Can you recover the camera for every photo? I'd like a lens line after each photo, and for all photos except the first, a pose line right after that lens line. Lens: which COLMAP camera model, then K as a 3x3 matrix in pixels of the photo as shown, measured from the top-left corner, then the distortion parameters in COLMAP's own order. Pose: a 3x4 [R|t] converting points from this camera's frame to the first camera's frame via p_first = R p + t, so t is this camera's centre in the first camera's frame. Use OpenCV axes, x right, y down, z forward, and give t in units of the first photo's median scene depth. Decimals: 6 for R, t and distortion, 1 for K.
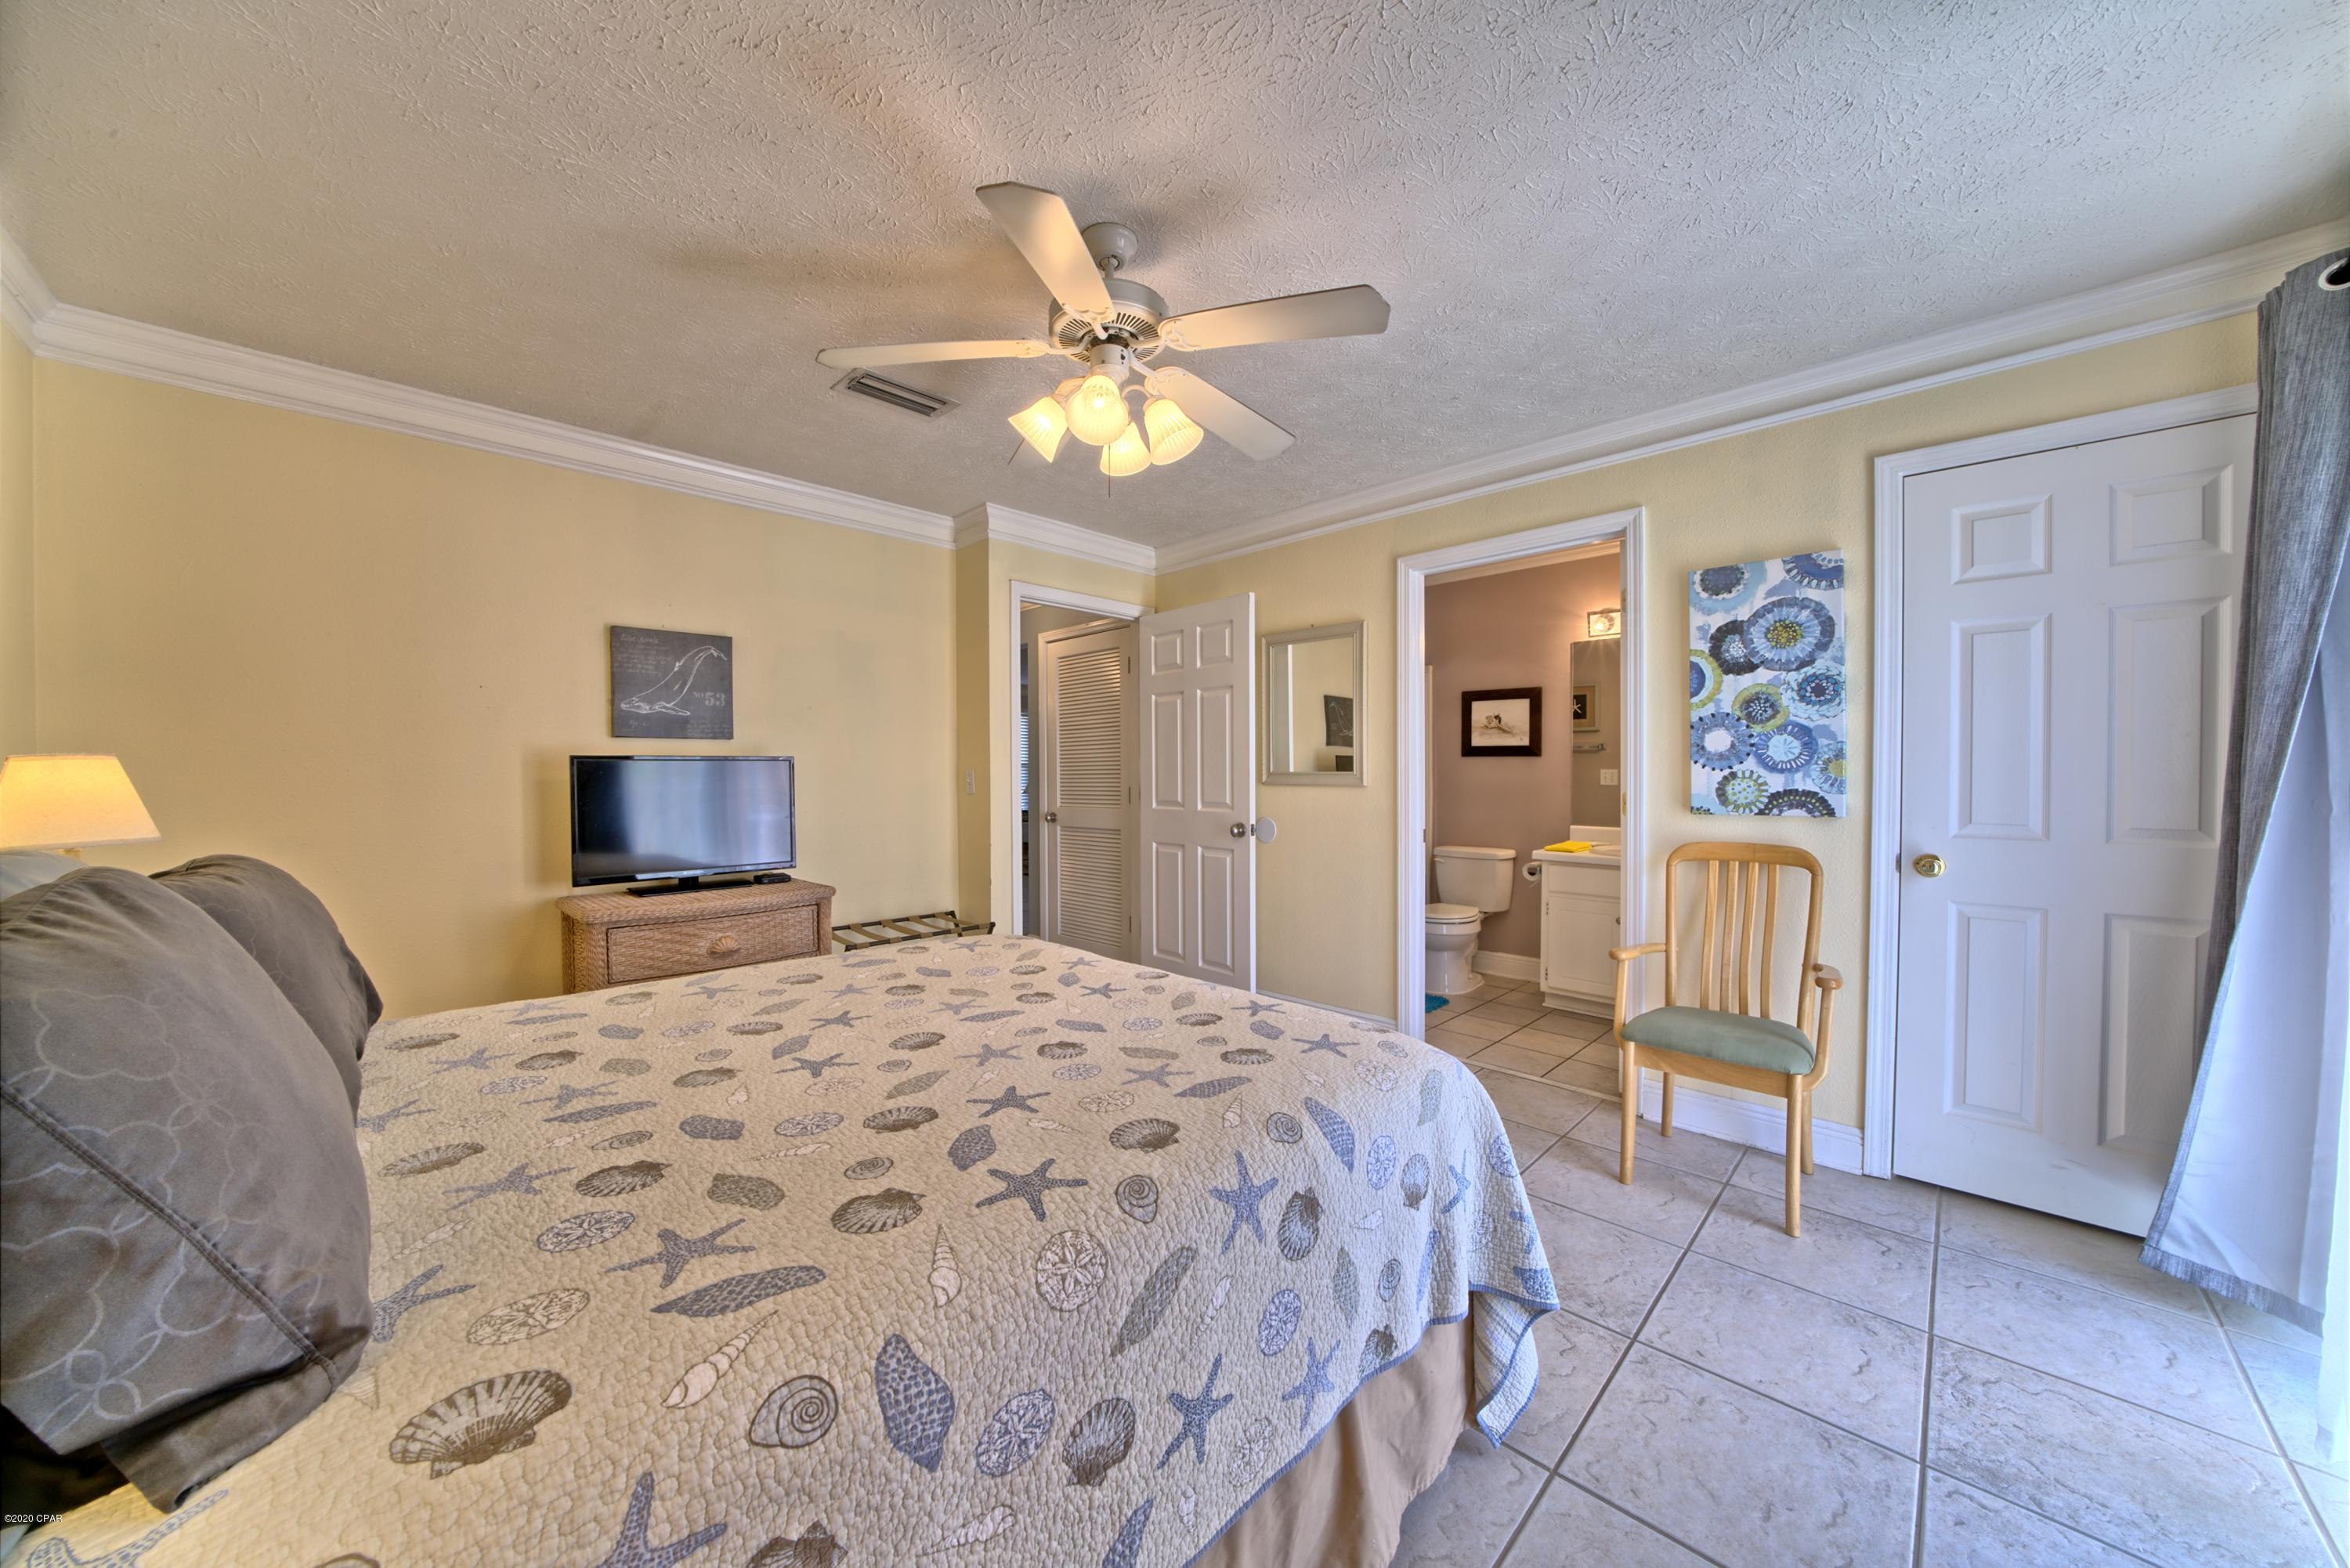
lens RADIAL K [[806.6, 0, 1169.7], [0, 806.6, 781.3], [0, 0, 1]] dist [-0.021911, 0.001340]
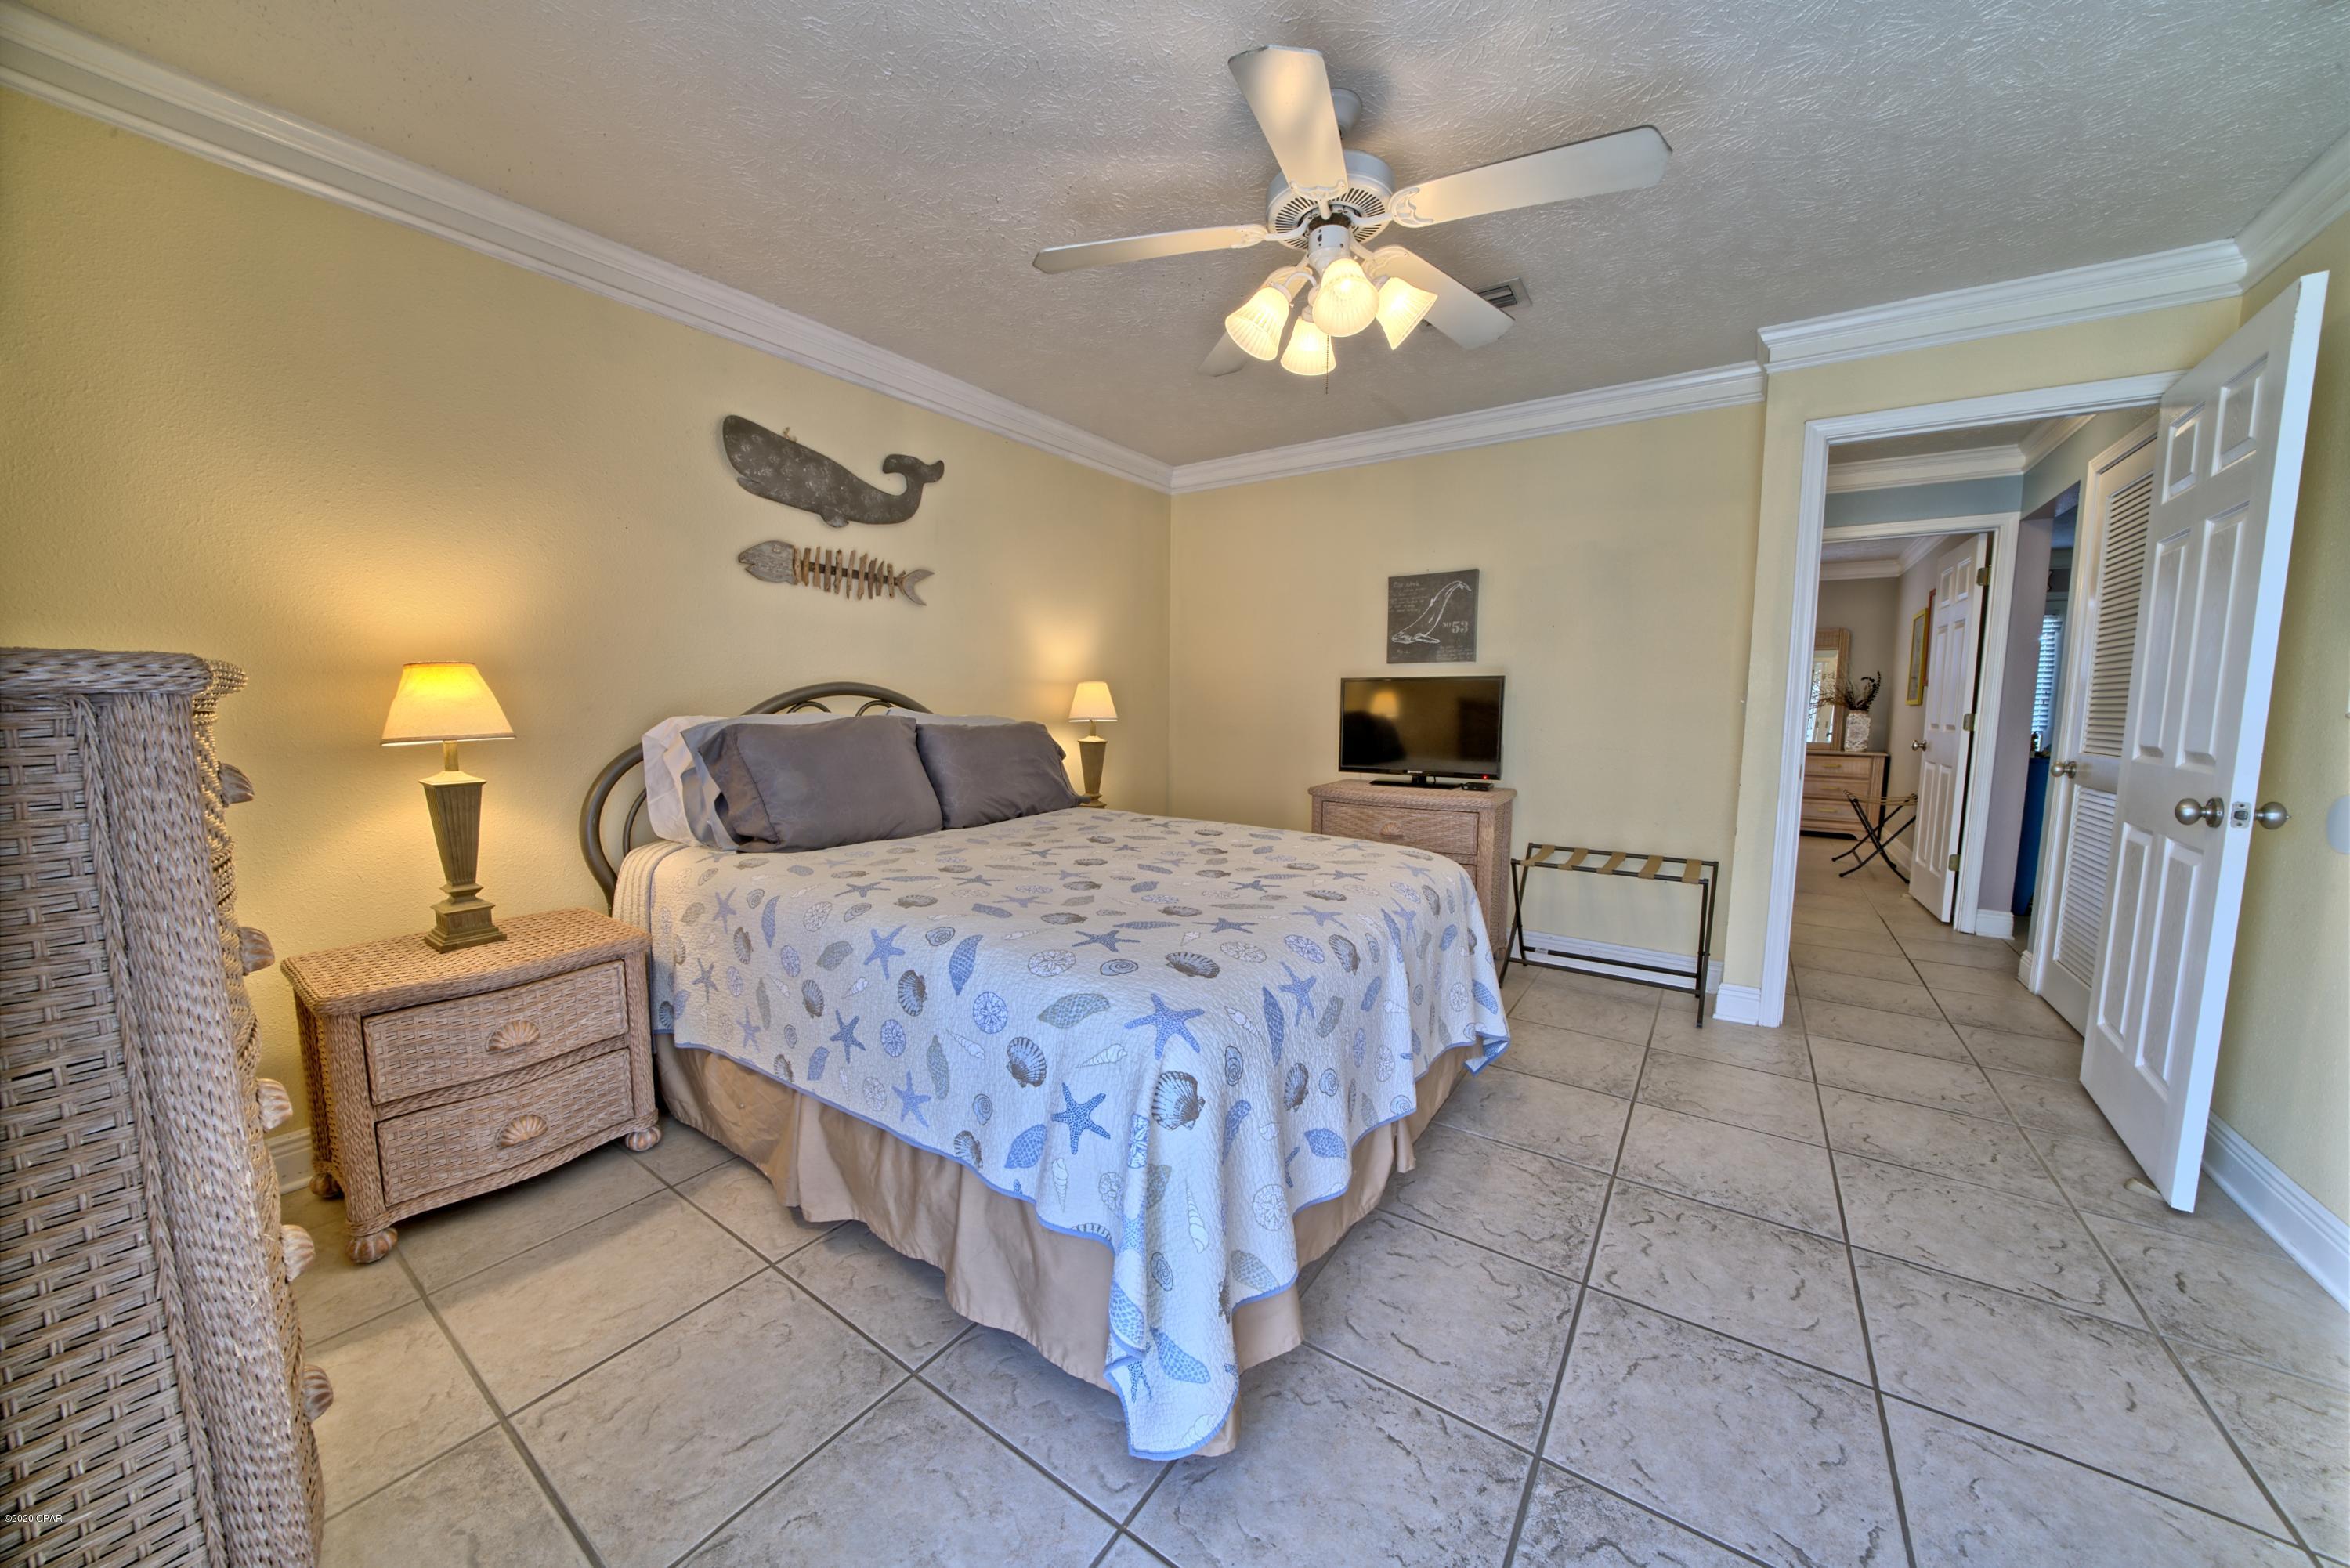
lens RADIAL K [[806.6, 0, 1179.6], [0, 806.6, 783.6], [0, 0, 1]] dist [-0.021911, 0.001340]
pose [[0.177192, 0.107380, -0.978301, 0.581625], [-0.014610, 0.994207, 0.106480, 0.005897], [0.984068, -0.004574, 0.177734, 0.436412]]
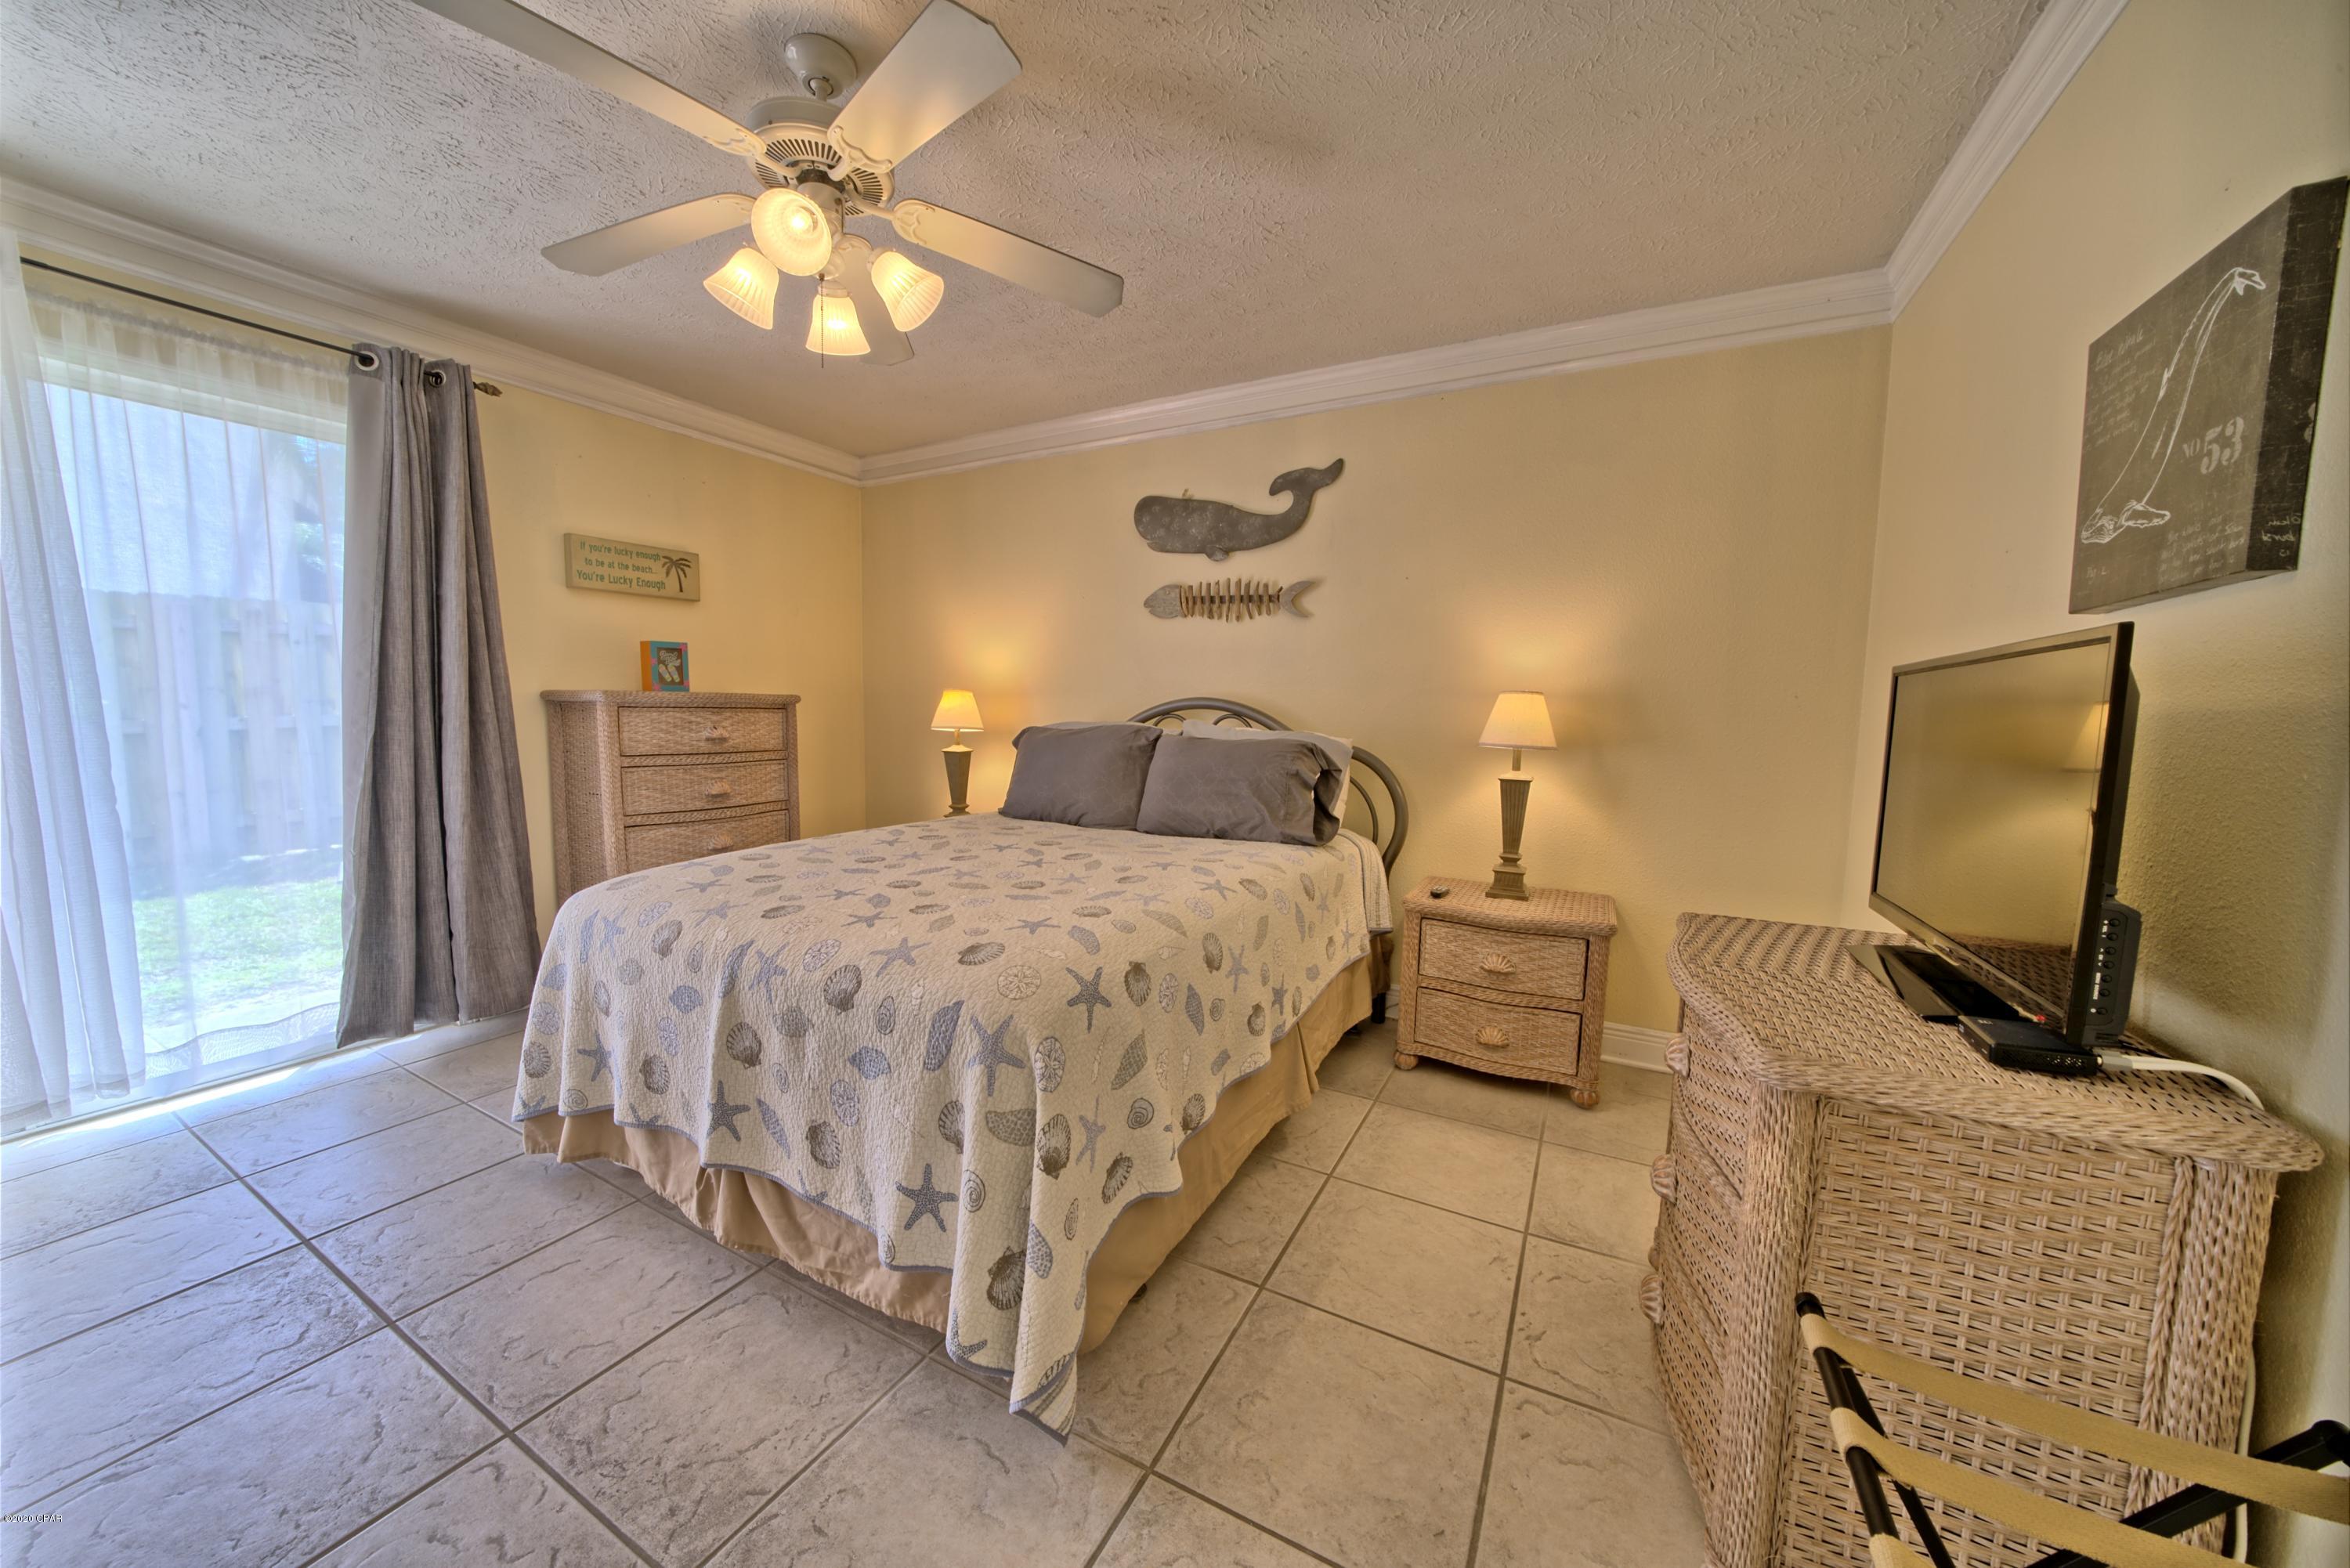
lens RADIAL K [[806.6, 0, 1175.5], [0, 806.6, 788.4], [0, 0, 1]] dist [-0.021911, 0.001340]
pose [[-0.955499, 0.022351, -0.294145, -0.211323], [-0.011412, 0.993579, 0.112568, -0.008765], [0.294773, 0.110915, -0.949109, 1.426356]]
